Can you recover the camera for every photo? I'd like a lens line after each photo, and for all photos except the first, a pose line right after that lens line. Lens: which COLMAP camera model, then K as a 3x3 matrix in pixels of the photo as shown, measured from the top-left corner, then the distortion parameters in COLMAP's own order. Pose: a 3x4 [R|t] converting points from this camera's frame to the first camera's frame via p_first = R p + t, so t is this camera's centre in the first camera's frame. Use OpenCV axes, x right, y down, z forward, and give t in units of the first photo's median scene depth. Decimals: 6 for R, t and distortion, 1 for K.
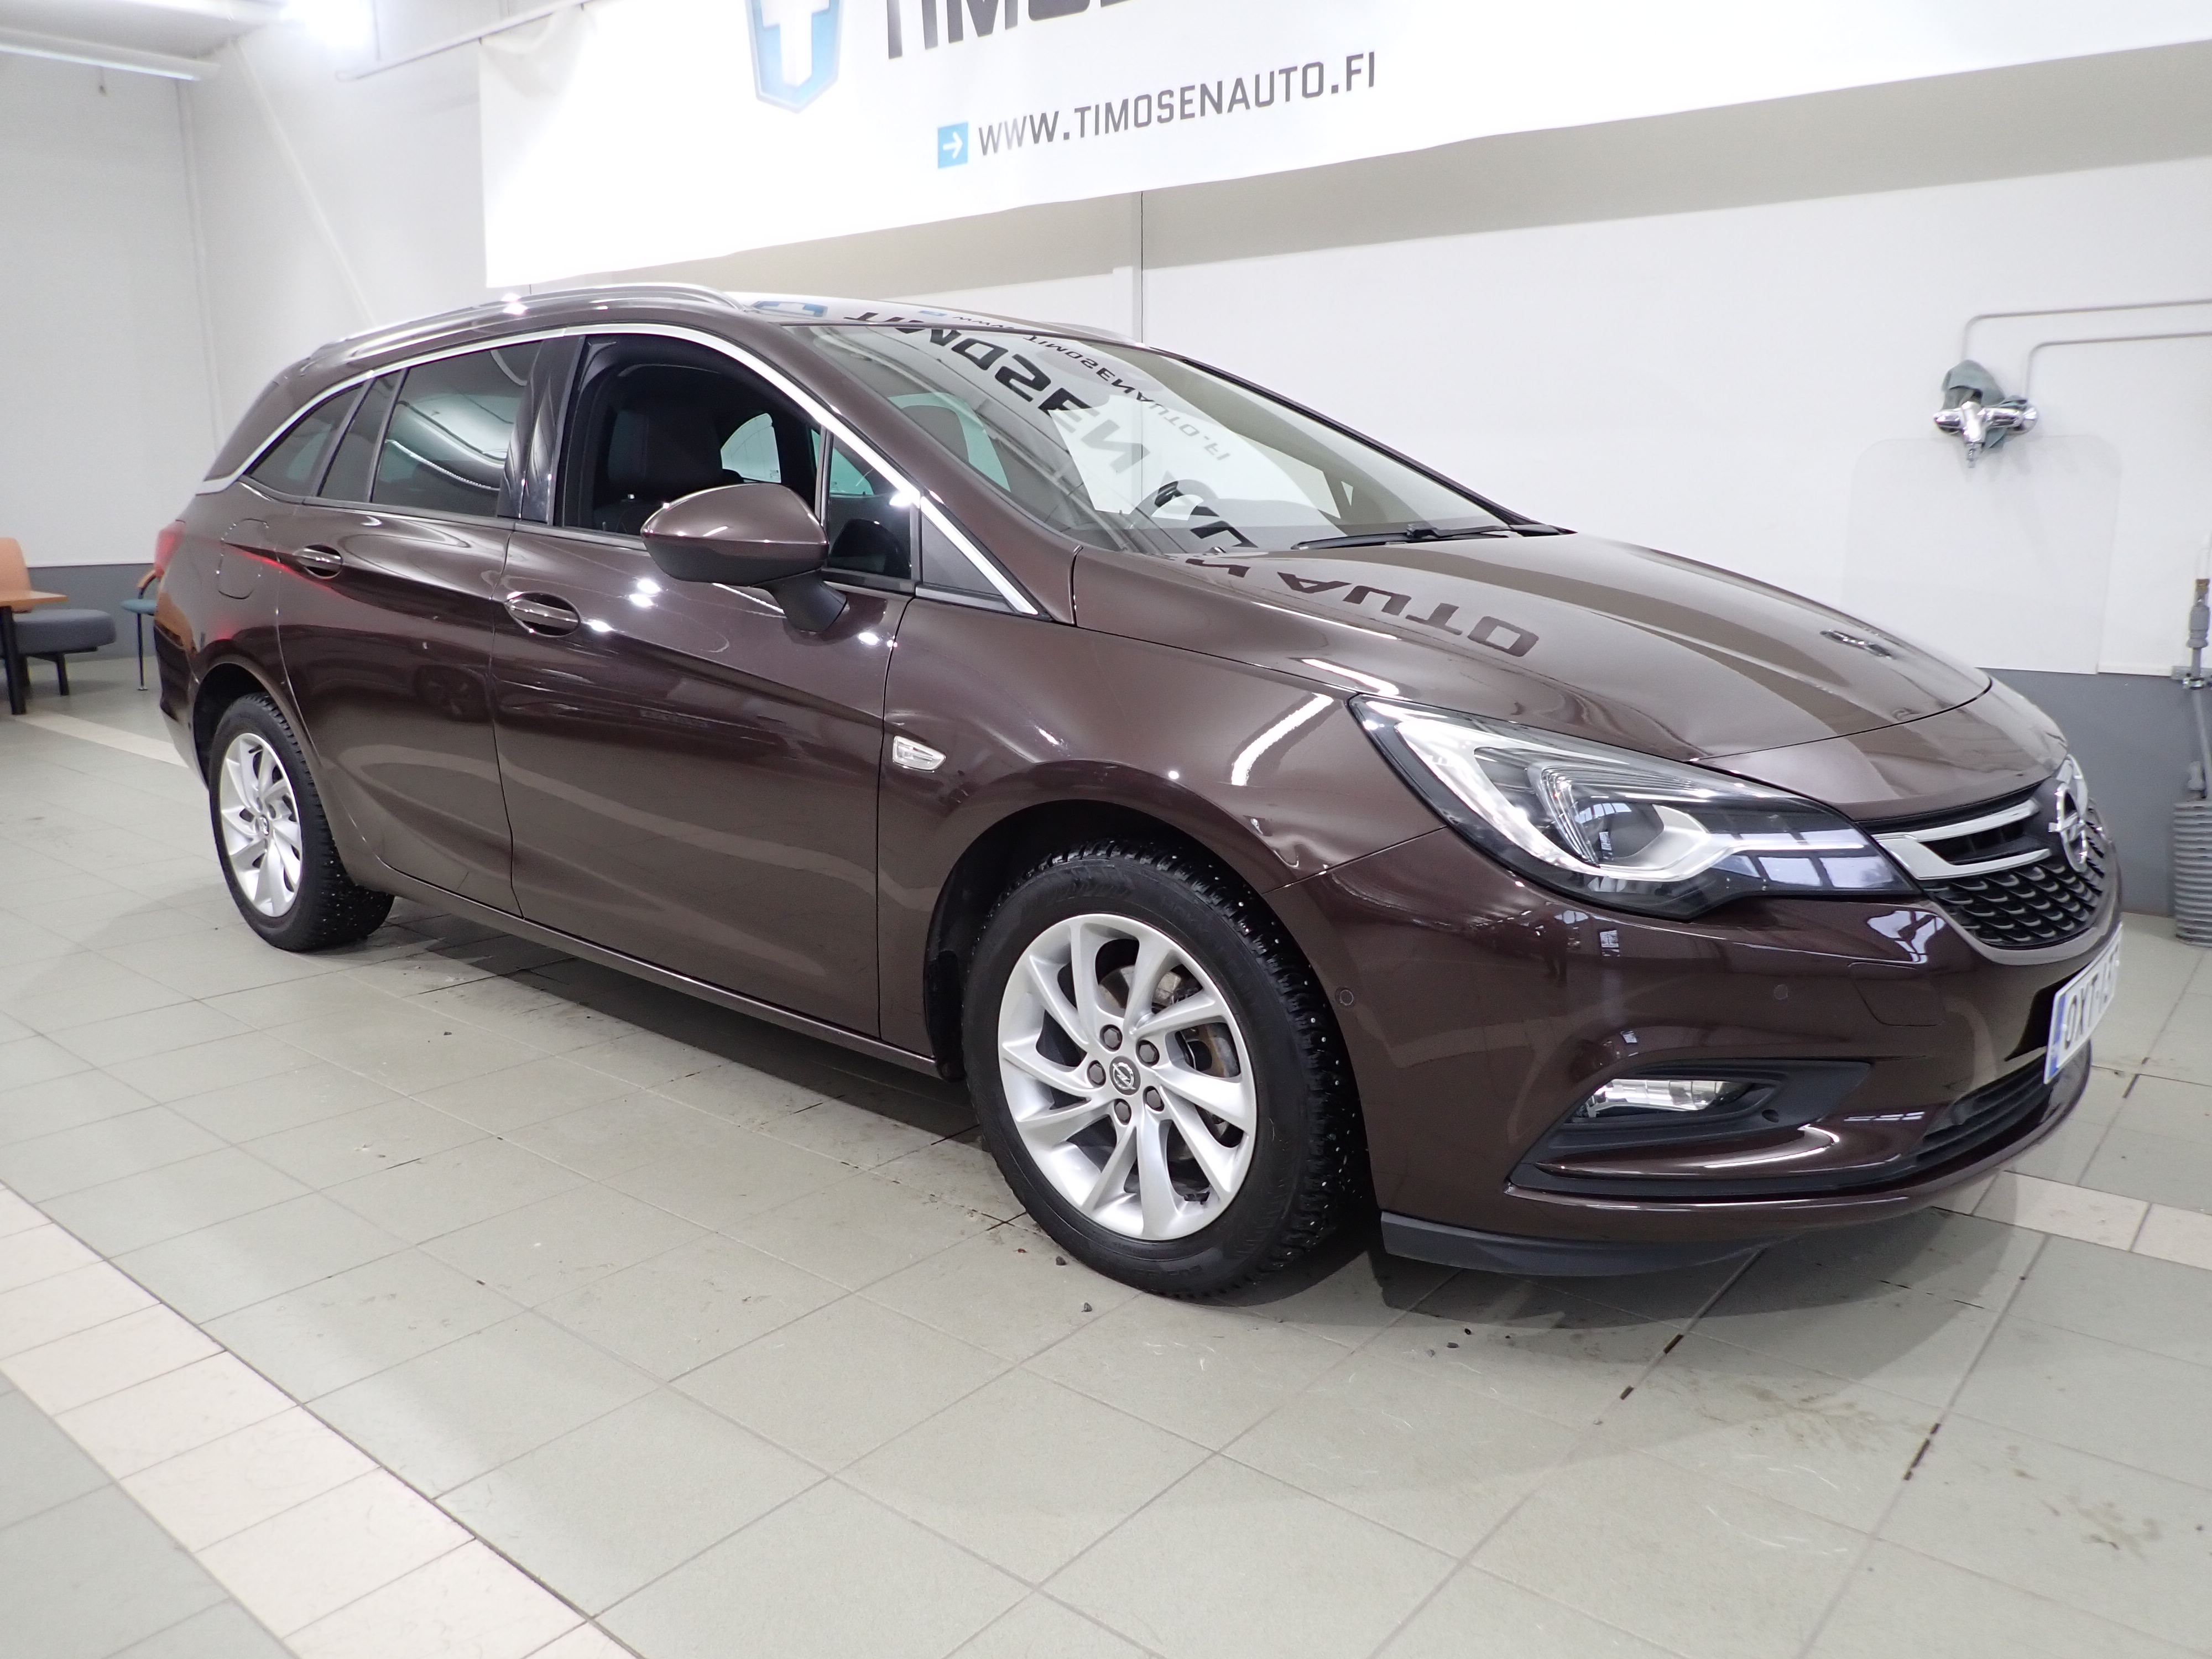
lens RADIAL K [[1624.6, 0, 1092.4], [0, 1624.6, 860.1], [0, 0, 1]] dist [-0.000631, -0.004918]
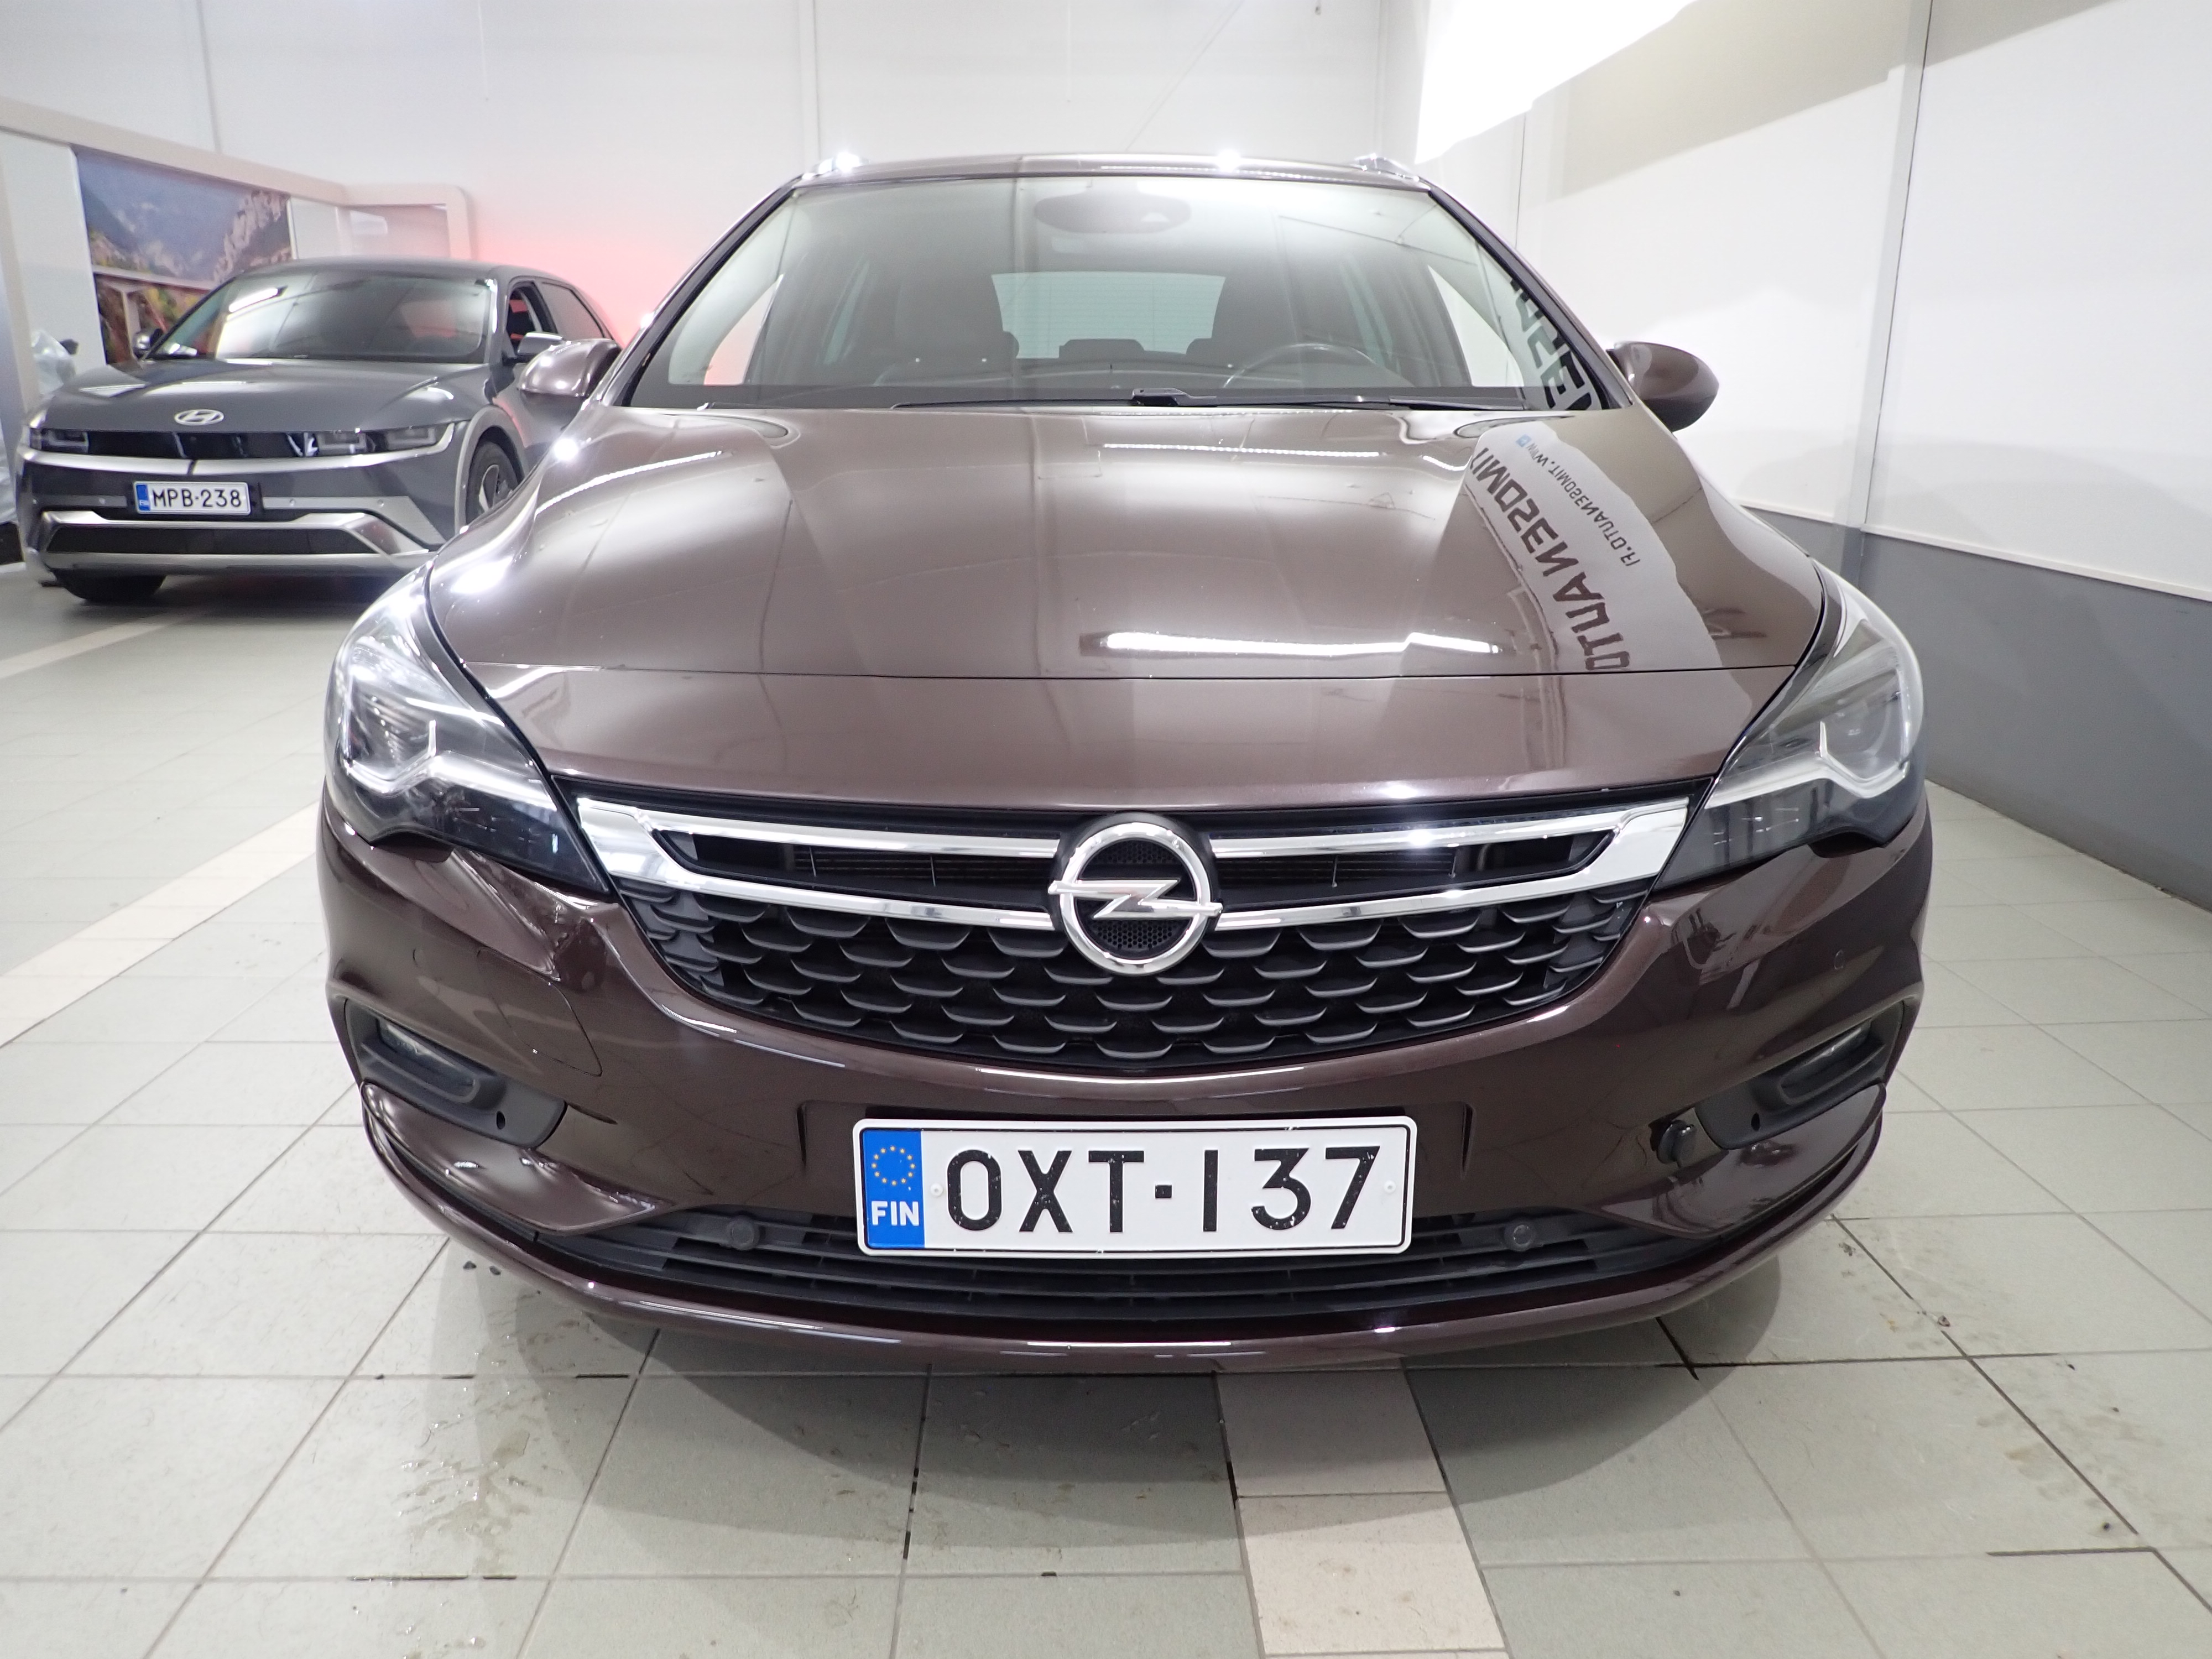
lens RADIAL K [[1624.6, 0, 1092.4], [0, 1624.6, 860.1], [0, 0, 1]] dist [-0.000631, -0.004918]
pose [[0.655012, 0.222121, -0.722234, 1.071622], [-0.177187, 0.974319, 0.138953, -0.120495], [0.734550, 0.036954, 0.677547, 0.616360]]
